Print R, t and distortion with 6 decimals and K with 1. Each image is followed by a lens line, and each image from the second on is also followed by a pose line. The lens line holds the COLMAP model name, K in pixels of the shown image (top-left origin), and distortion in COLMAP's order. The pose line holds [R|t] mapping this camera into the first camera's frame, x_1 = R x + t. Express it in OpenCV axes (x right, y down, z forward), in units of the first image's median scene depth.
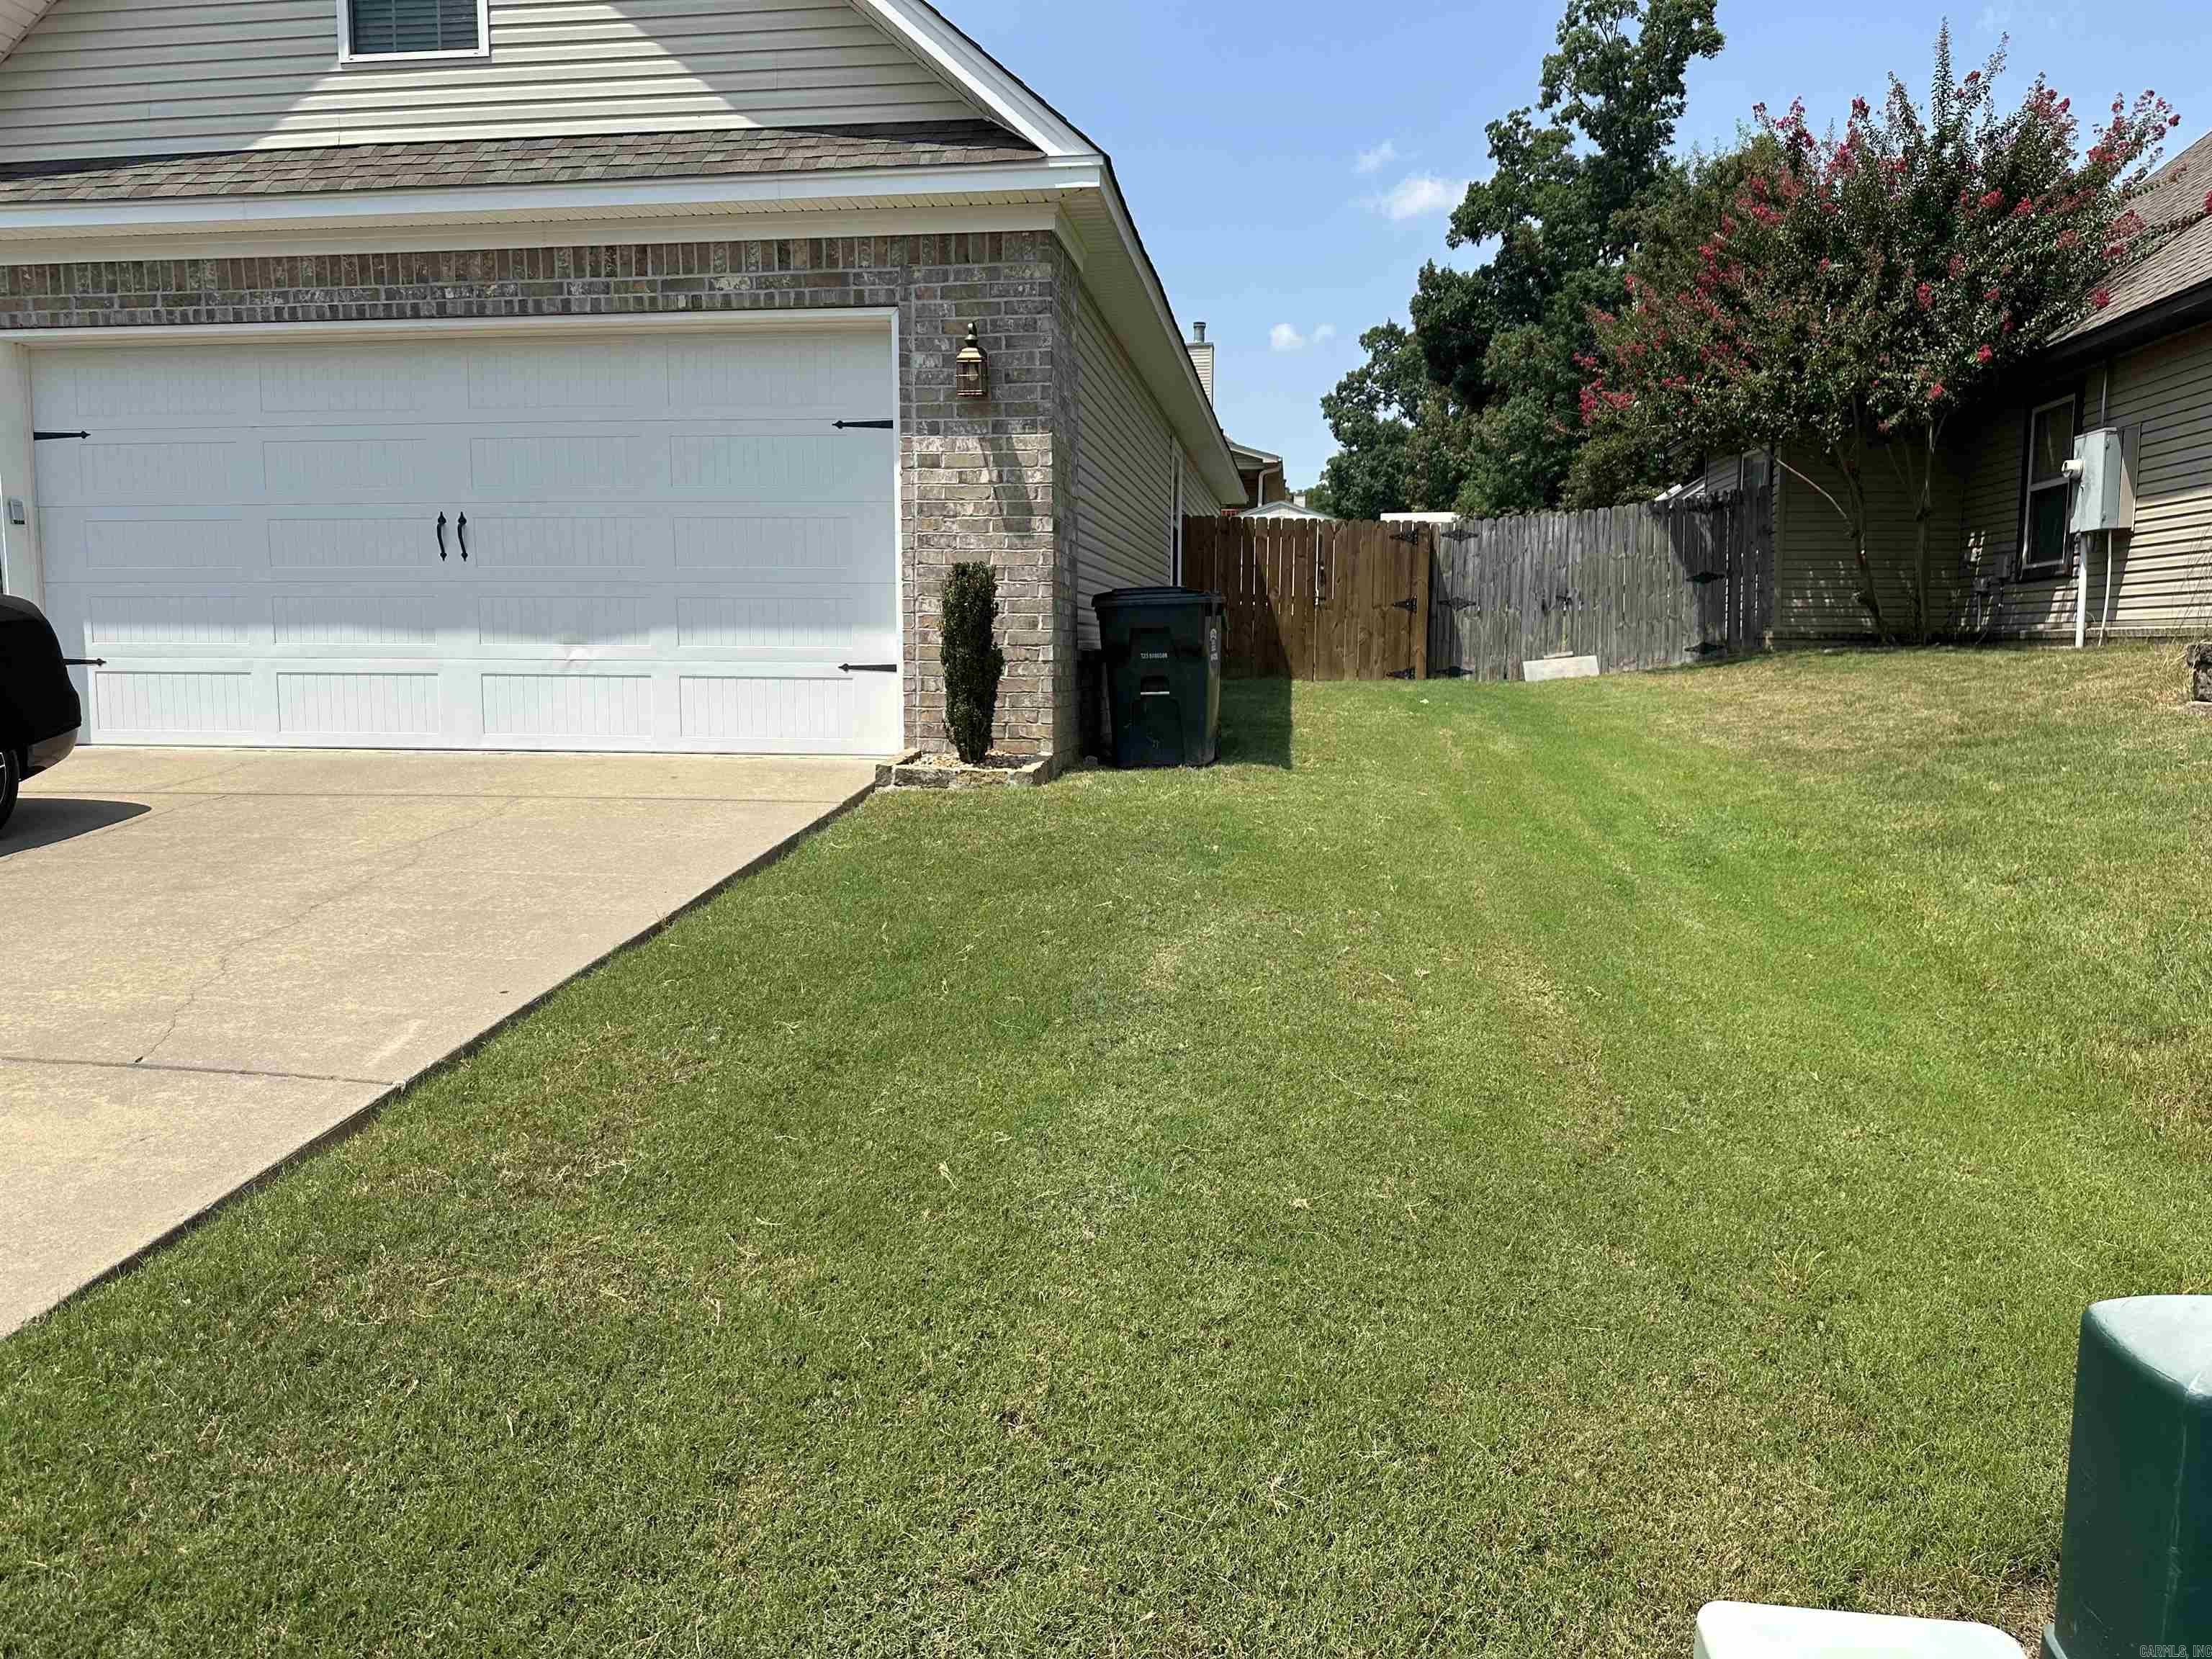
lens RADIAL K [[1572.3, 0, 1097.5], [0, 1572.3, 833.6], [0, 0, 1]] dist [0.003019, -0.000282]
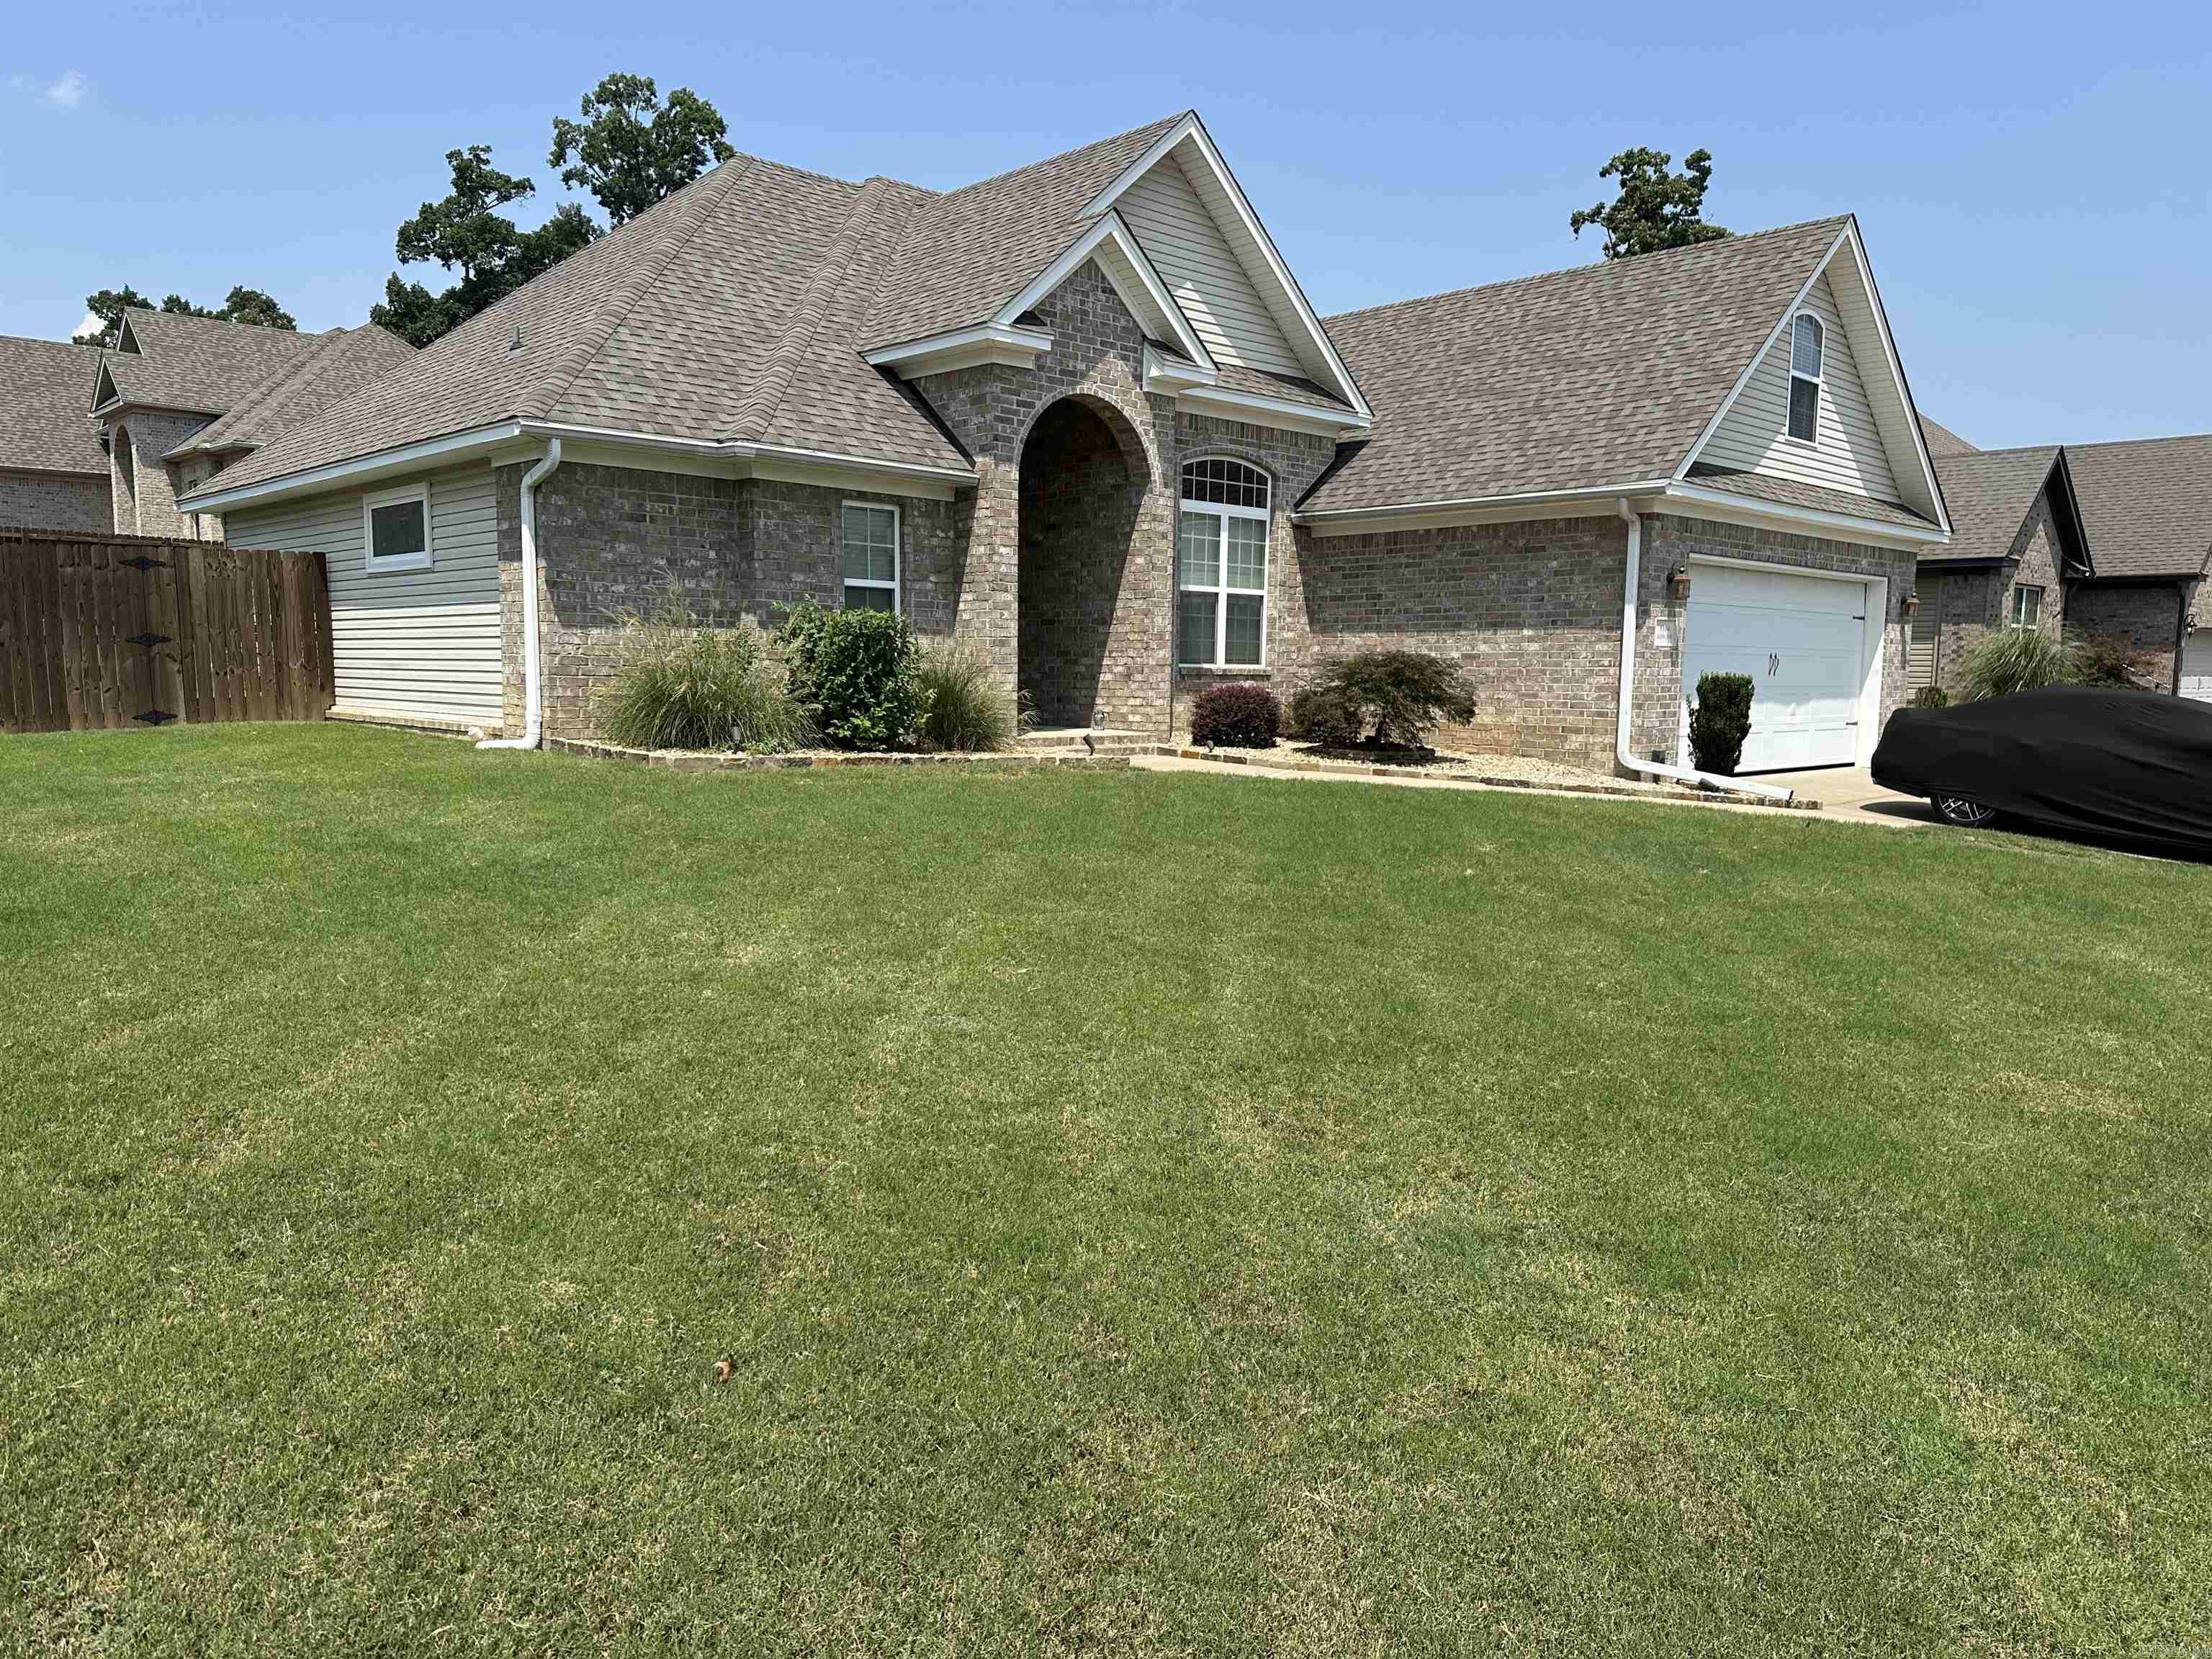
lens RADIAL K [[1572.3, 0, 1100.0], [0, 1572.3, 827.7], [0, 0, 1]] dist [0.003019, -0.000282]
pose [[0.605808, -0.083823, 0.791183, -0.342459], [0.085569, 0.995531, 0.039953, -0.018943], [-0.790996, 0.043497, 0.610273, 0.062056]]
